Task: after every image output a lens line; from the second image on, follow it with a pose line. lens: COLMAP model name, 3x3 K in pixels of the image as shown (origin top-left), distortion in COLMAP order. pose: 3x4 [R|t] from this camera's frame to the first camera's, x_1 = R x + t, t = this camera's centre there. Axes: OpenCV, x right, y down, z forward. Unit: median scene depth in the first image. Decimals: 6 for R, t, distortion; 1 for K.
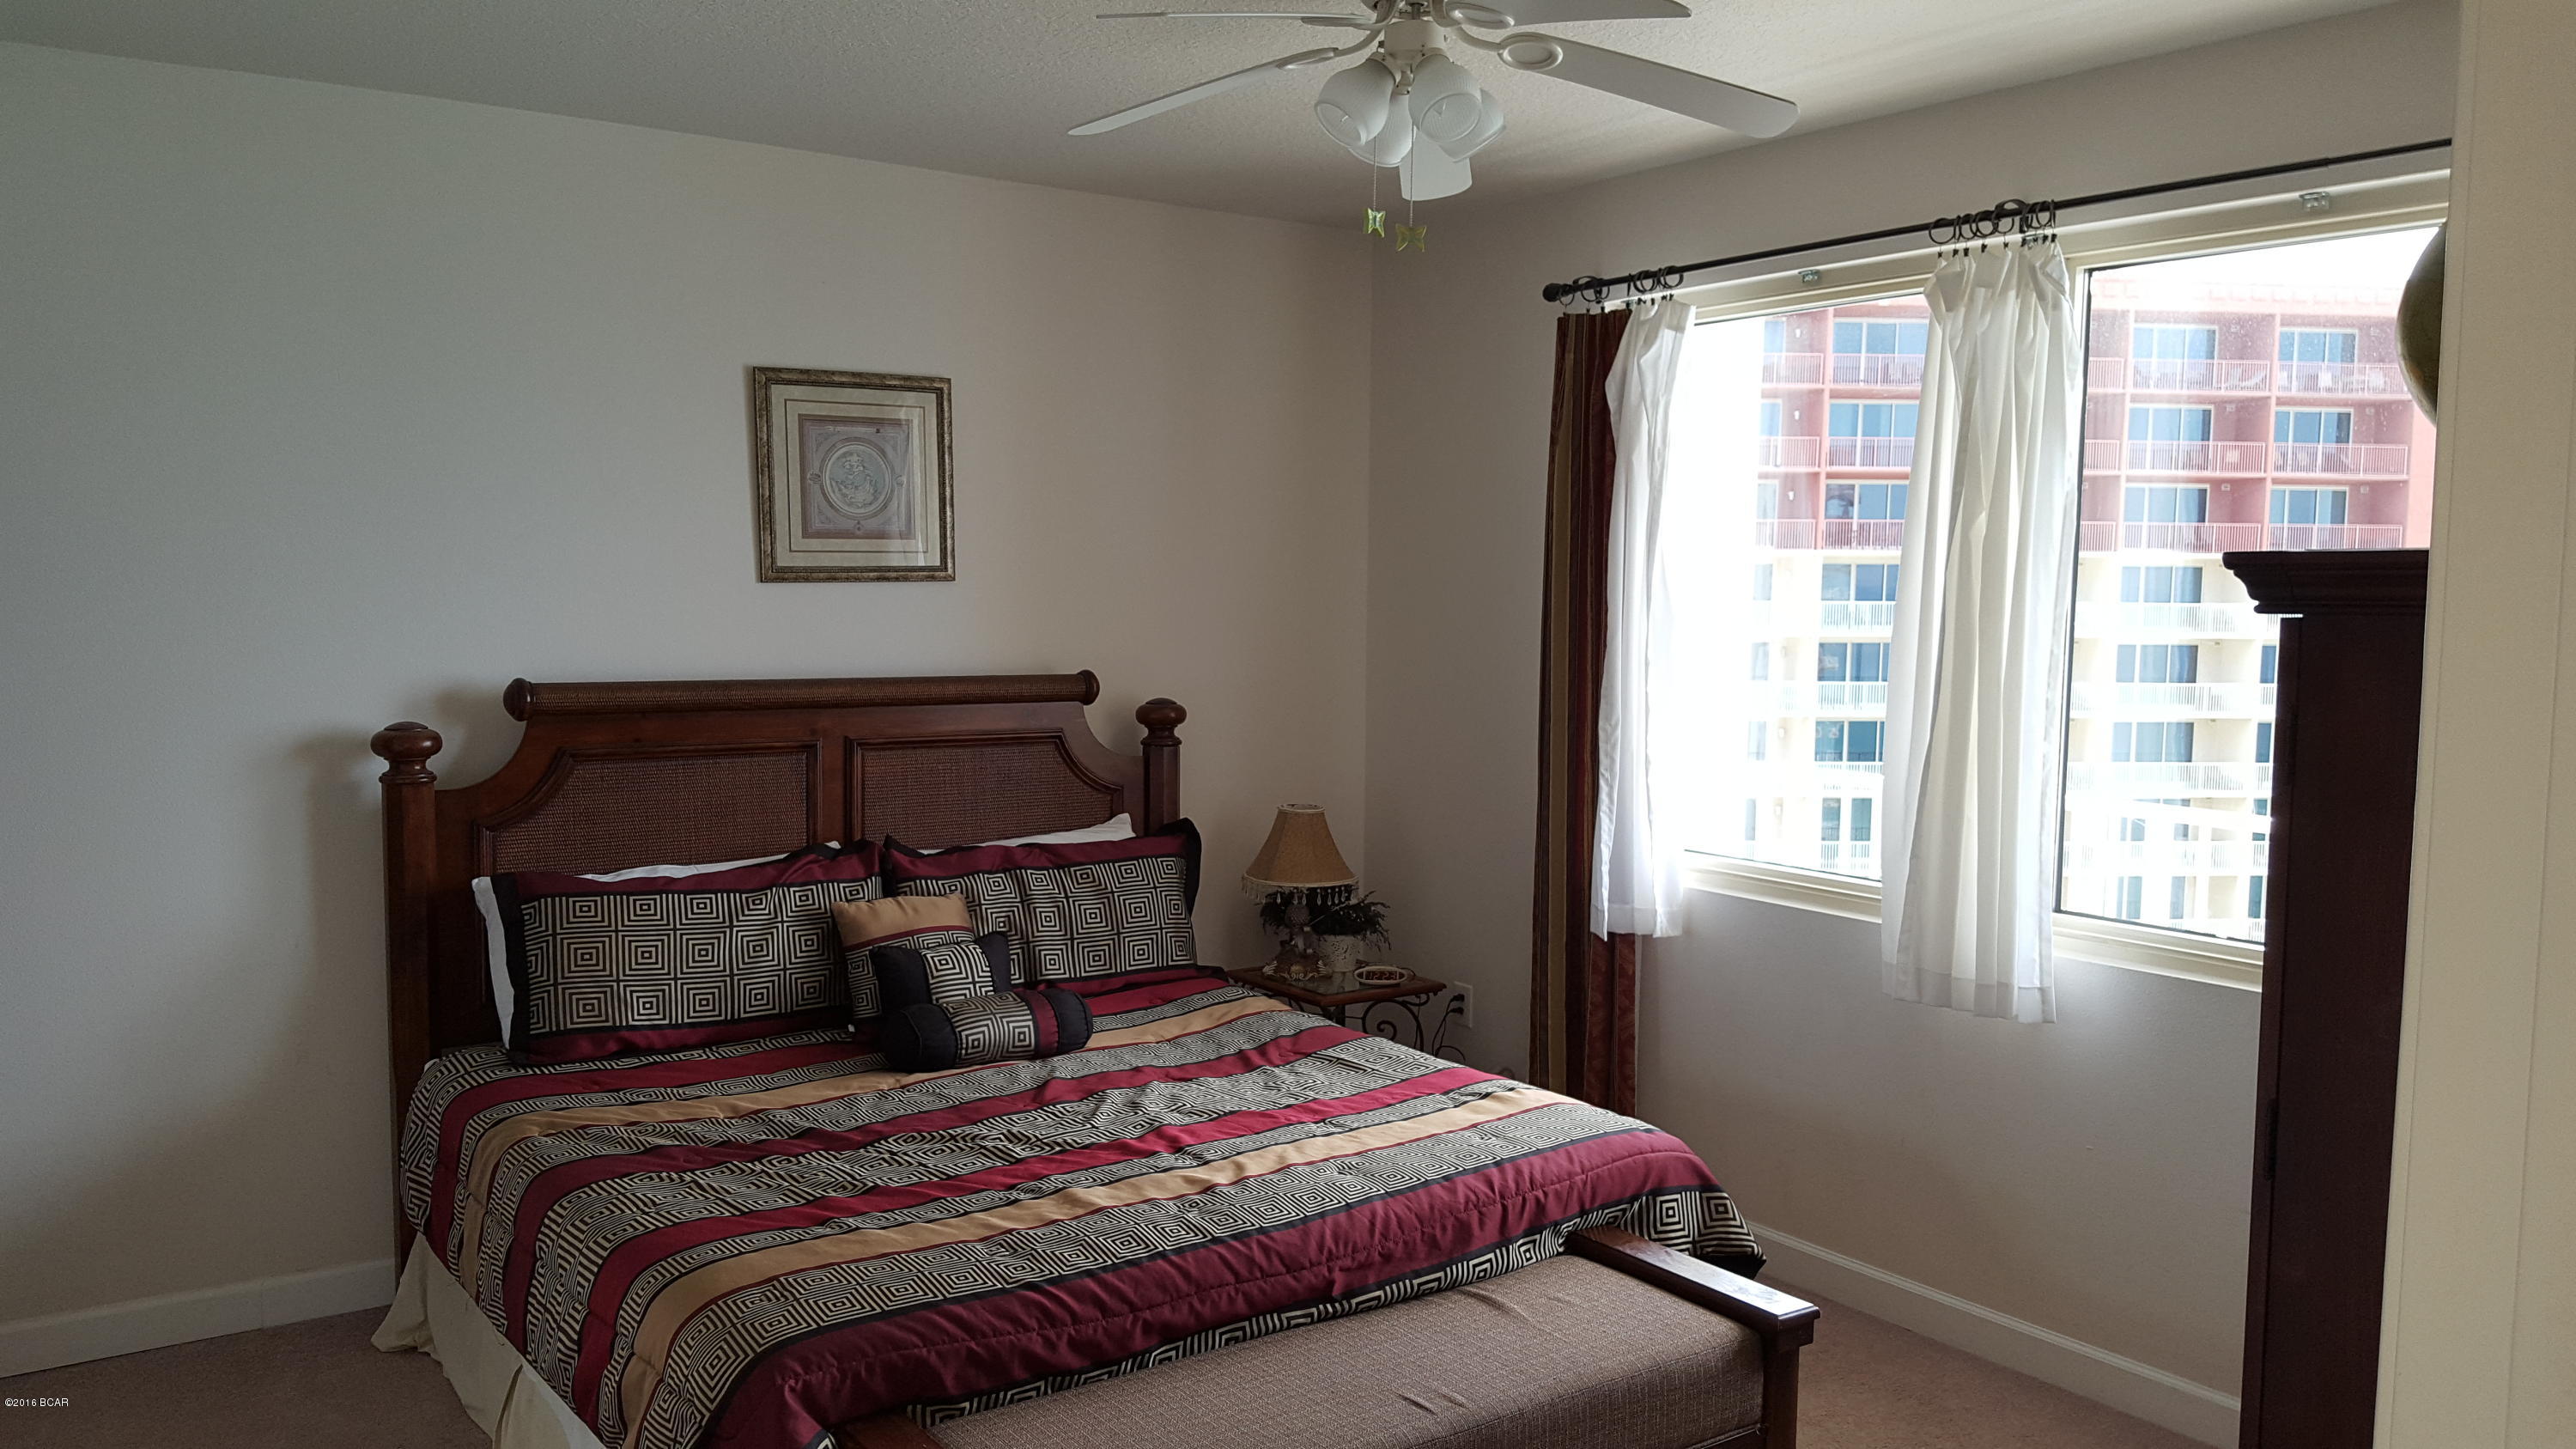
lens RADIAL K [[1951.2, 0, 1288.0], [0, 1951.2, 724.5], [0, 0, 1]] dist [0.003700, 0.001205]
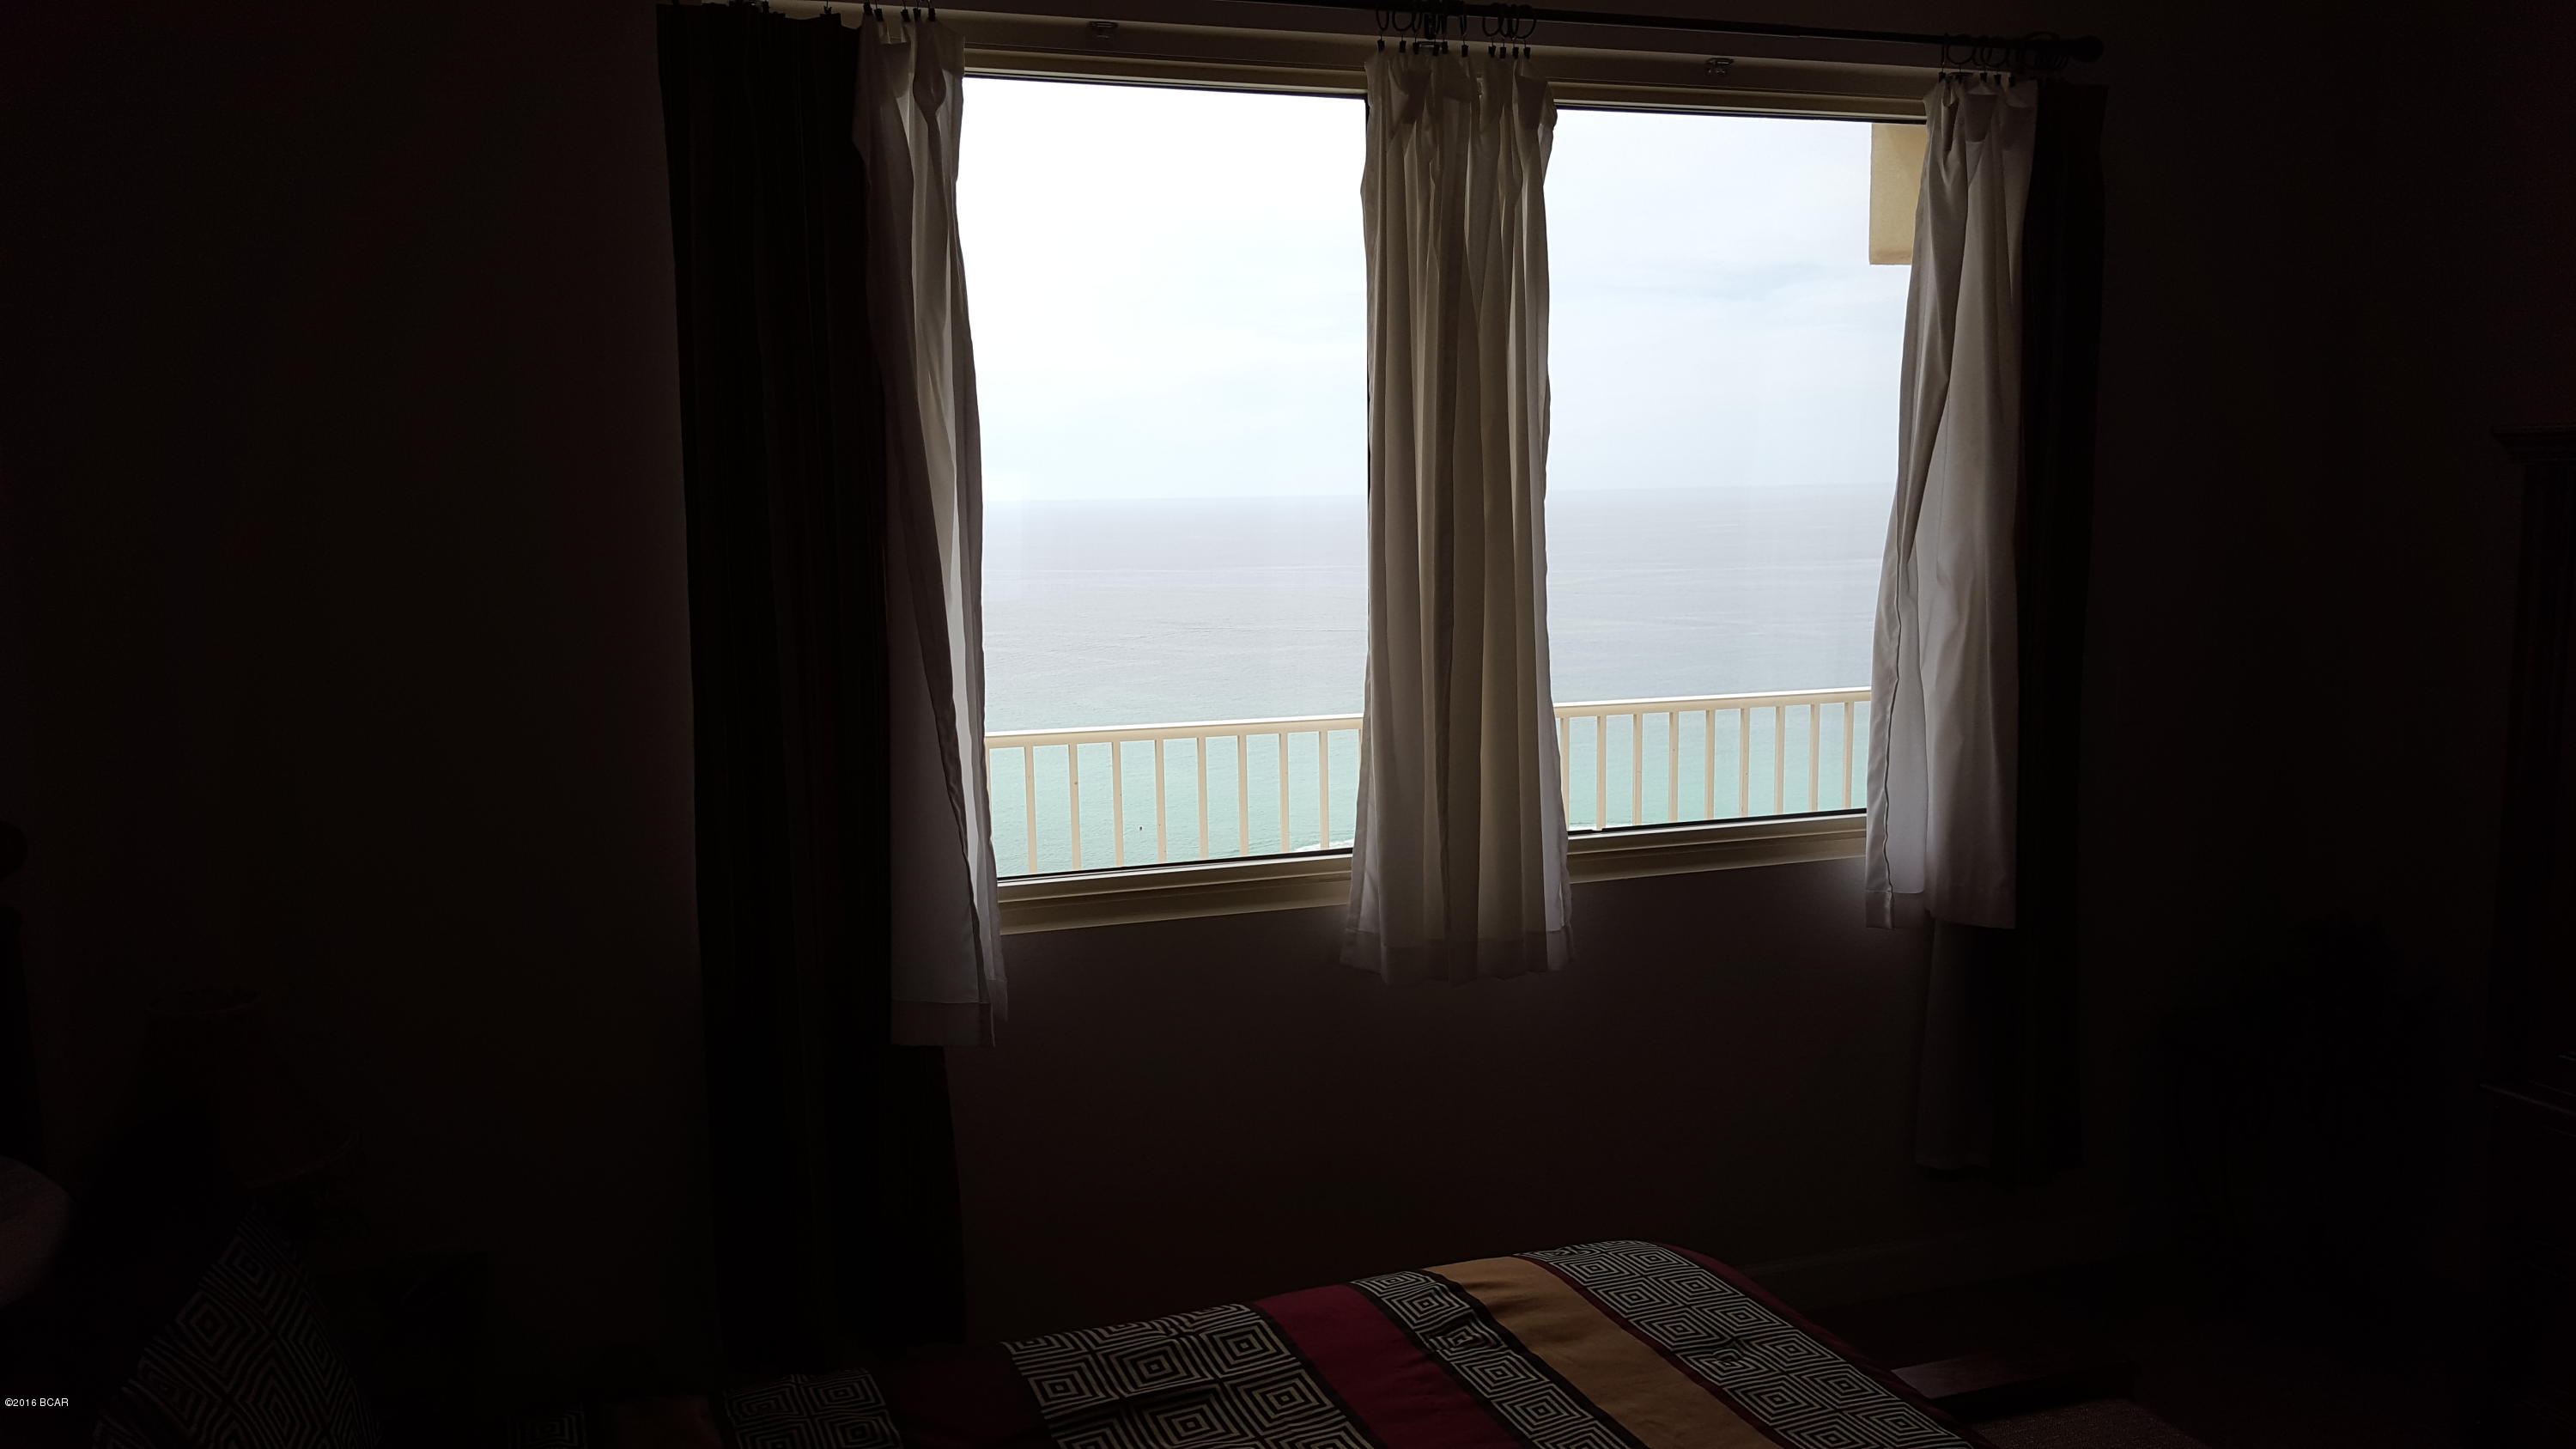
lens RADIAL K [[1951.2, 0, 1288.0], [0, 1951.2, 724.5], [0, 0, 1]] dist [0.003700, 0.001205]
pose [[0.293375, -0.160433, 0.942440, -0.481411], [0.079720, 0.986490, 0.143116, -0.093322], [-0.952668, 0.033145, 0.302201, 0.861768]]
